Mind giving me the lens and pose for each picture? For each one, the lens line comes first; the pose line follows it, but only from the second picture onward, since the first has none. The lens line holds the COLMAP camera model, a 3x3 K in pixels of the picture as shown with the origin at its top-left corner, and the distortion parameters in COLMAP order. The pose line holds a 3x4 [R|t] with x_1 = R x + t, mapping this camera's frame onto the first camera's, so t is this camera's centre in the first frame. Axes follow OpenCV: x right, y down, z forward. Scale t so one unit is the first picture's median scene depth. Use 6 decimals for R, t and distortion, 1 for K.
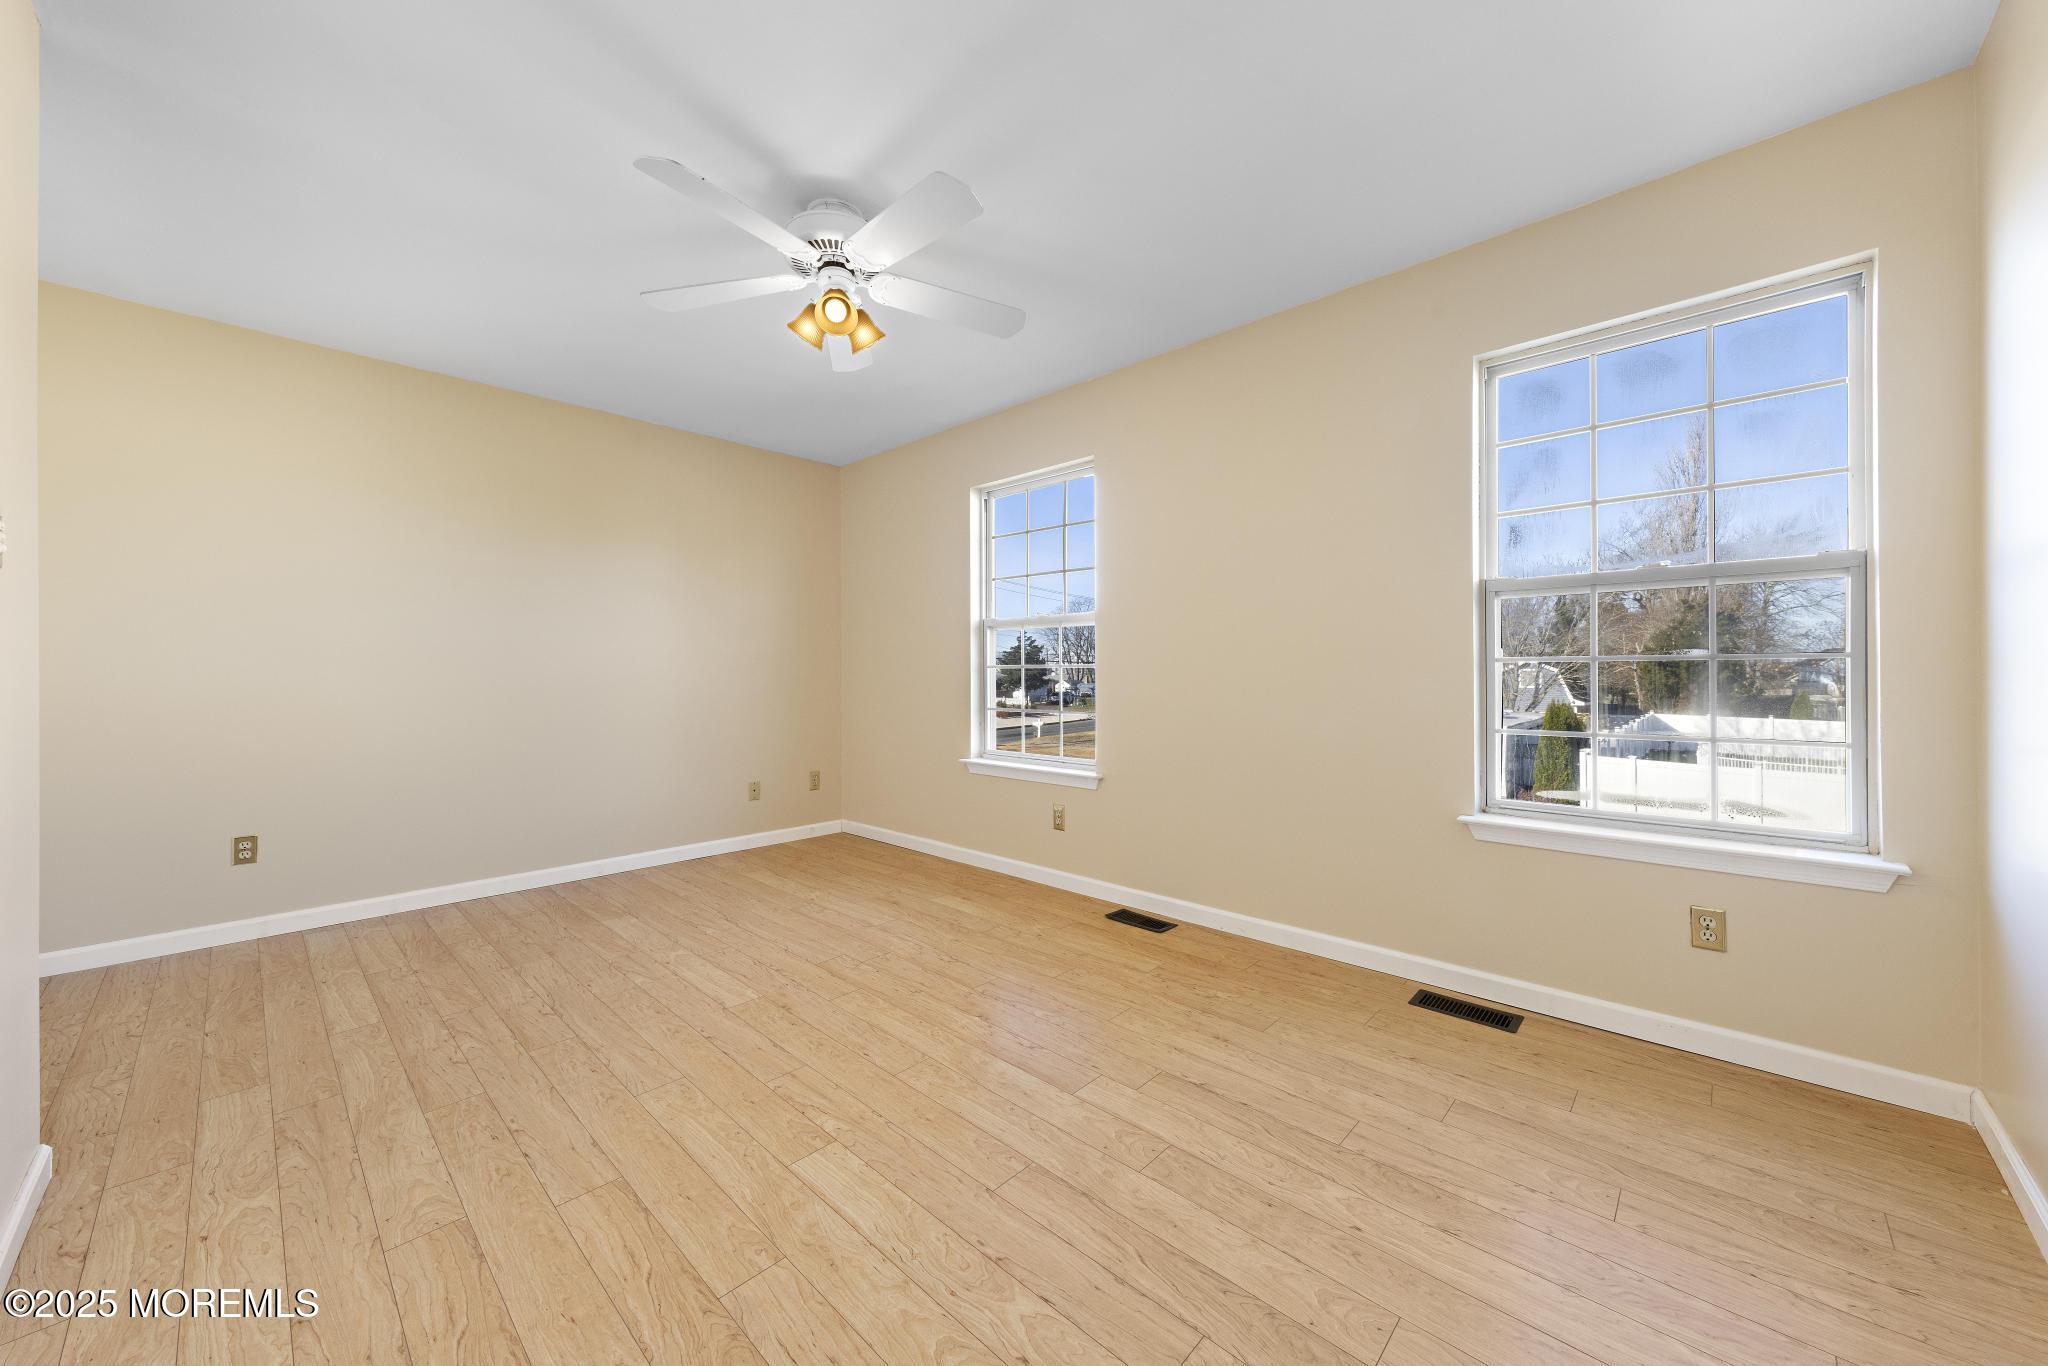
lens RADIAL K [[748.2, 0, 1022.7], [0, 748.2, 673.0], [0, 0, 1]] dist [-0.000193, -0.000211]
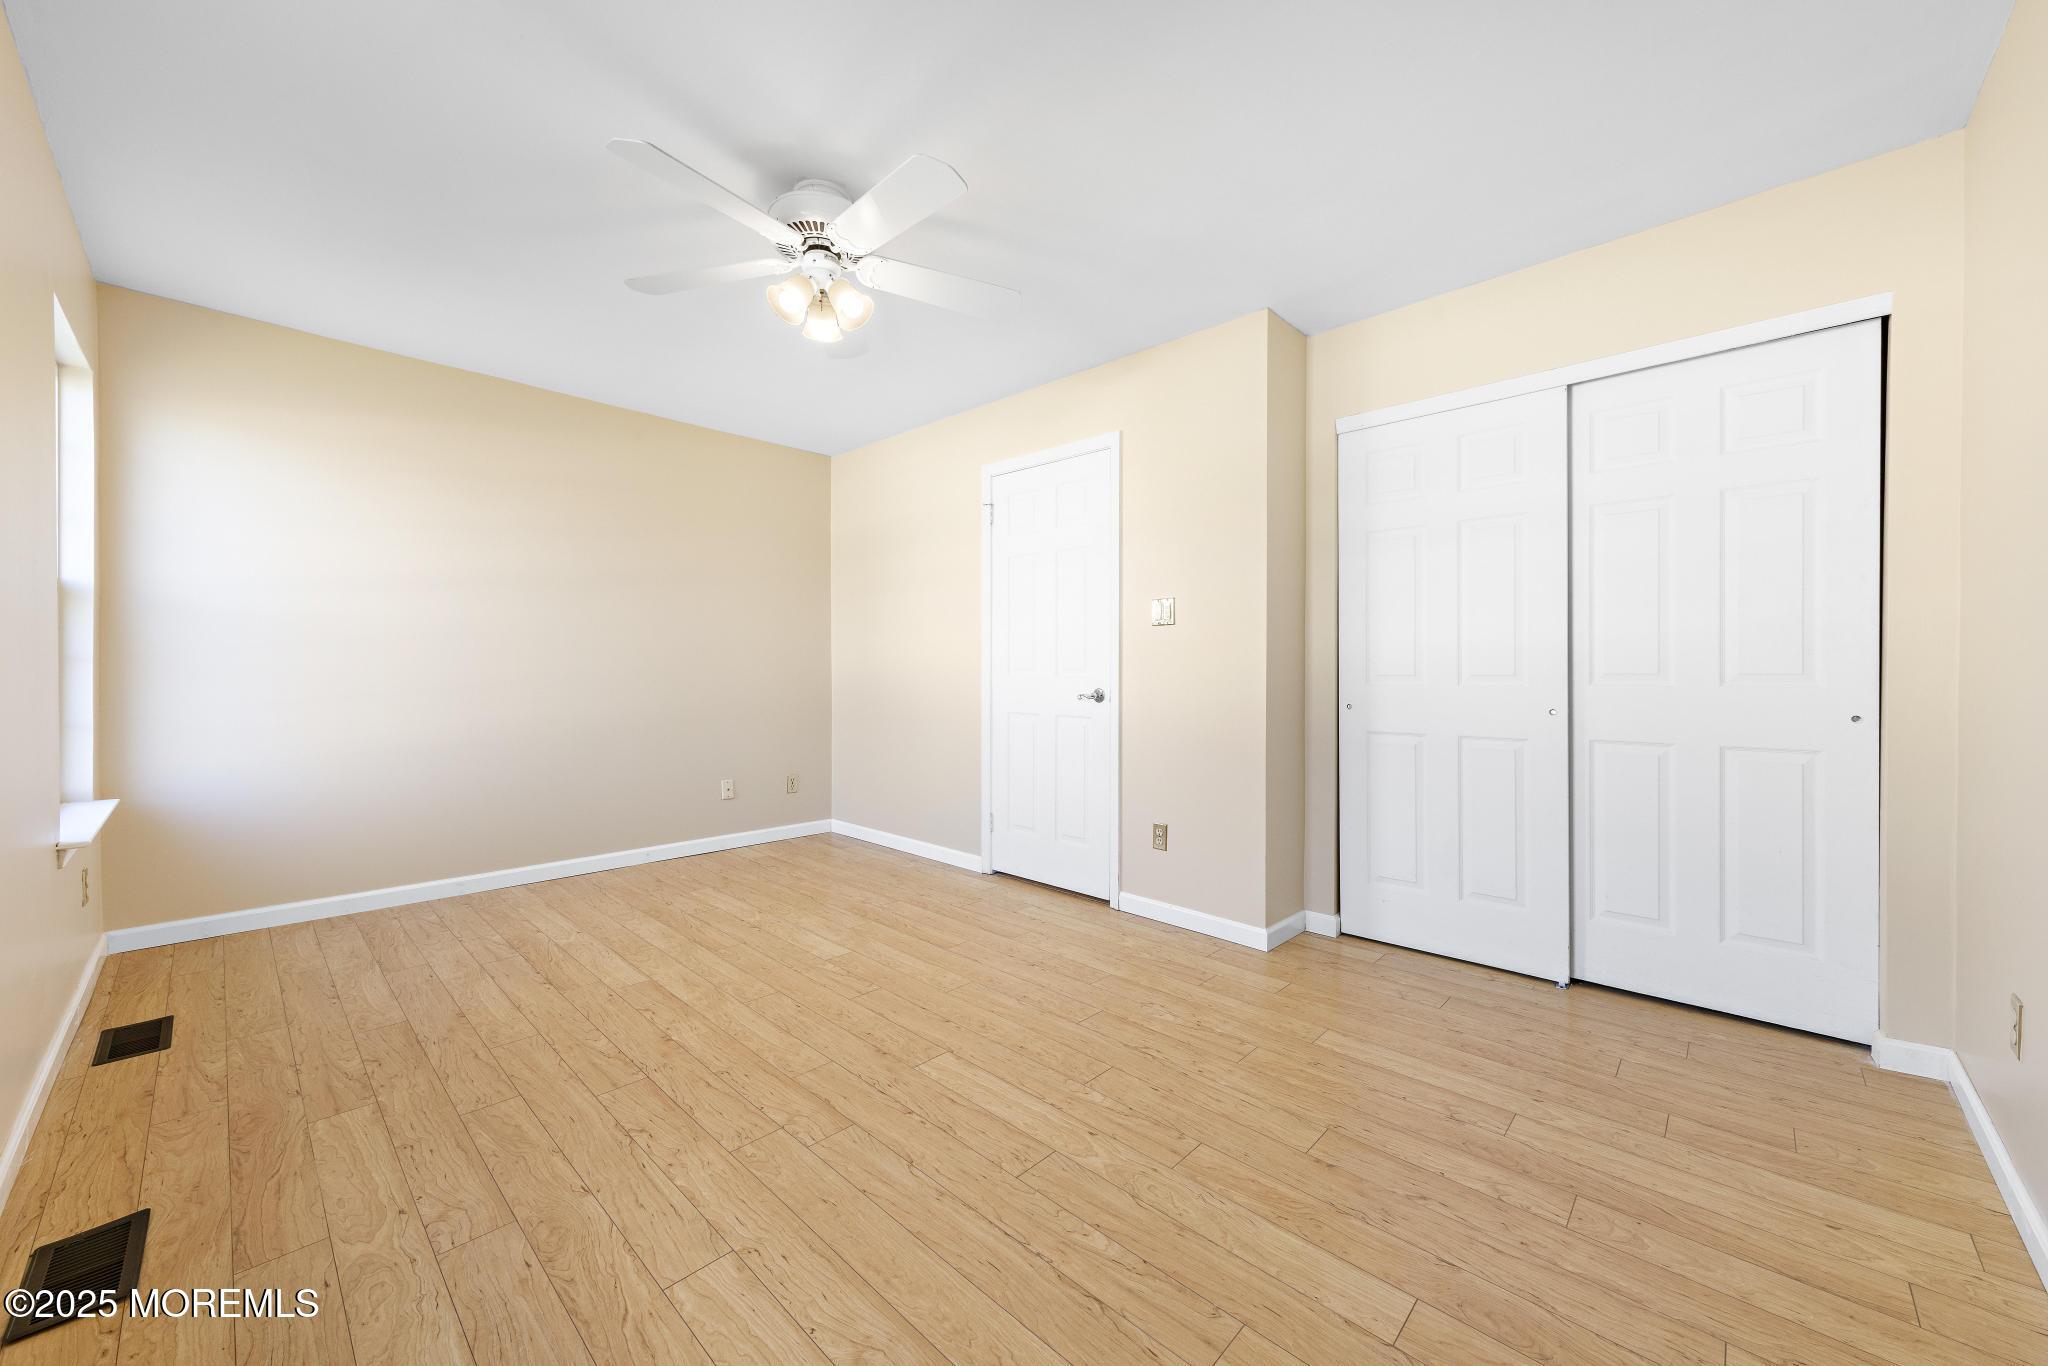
lens RADIAL K [[772.1, 0, 1022.9], [0, 772.1, 672.0], [0, 0, 1]] dist [0.001651, 0.000189]
pose [[-0.999999, 0.000984, 0.000340, -0.476520], [0.000987, 0.999972, 0.007401, -0.003781], [-0.000333, 0.007401, -0.999973, 1.875664]]
